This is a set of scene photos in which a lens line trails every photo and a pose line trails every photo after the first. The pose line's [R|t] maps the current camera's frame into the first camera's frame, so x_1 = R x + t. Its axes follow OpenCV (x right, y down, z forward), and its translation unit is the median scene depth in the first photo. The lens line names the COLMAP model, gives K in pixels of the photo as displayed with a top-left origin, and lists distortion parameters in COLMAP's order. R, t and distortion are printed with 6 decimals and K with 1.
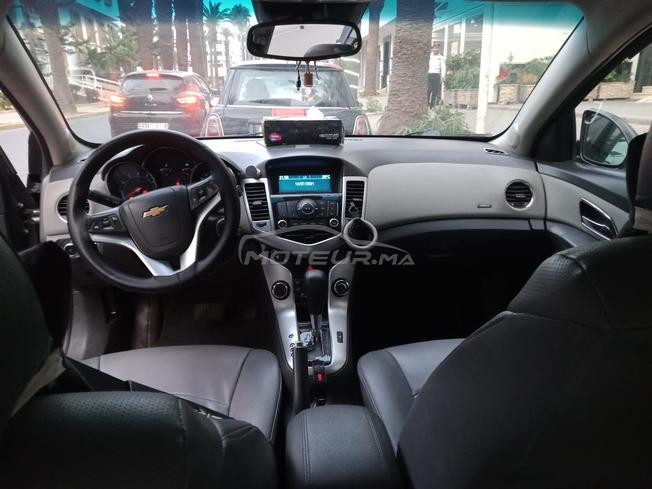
lens RADIAL K [[523.9, 0, 326.0], [0, 523.9, 244.5], [0, 0, 1]] dist [-0.002152, -0.001007]
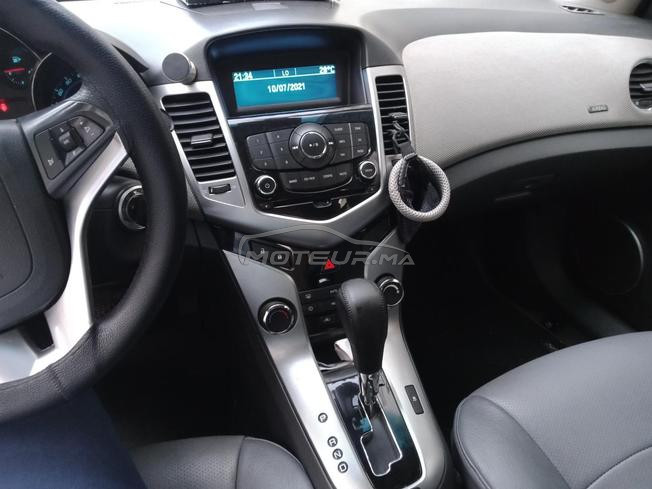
lens RADIAL K [[485.3, 0, 325.0], [0, 485.3, 276.1], [0, 0, 1]] dist [-0.008591, -0.010515]
pose [[0.971381, -0.139201, 0.192461, -0.124039], [0.078644, 0.953060, 0.292390, -0.081325], [-0.224128, -0.268887, 0.936732, 0.544702]]
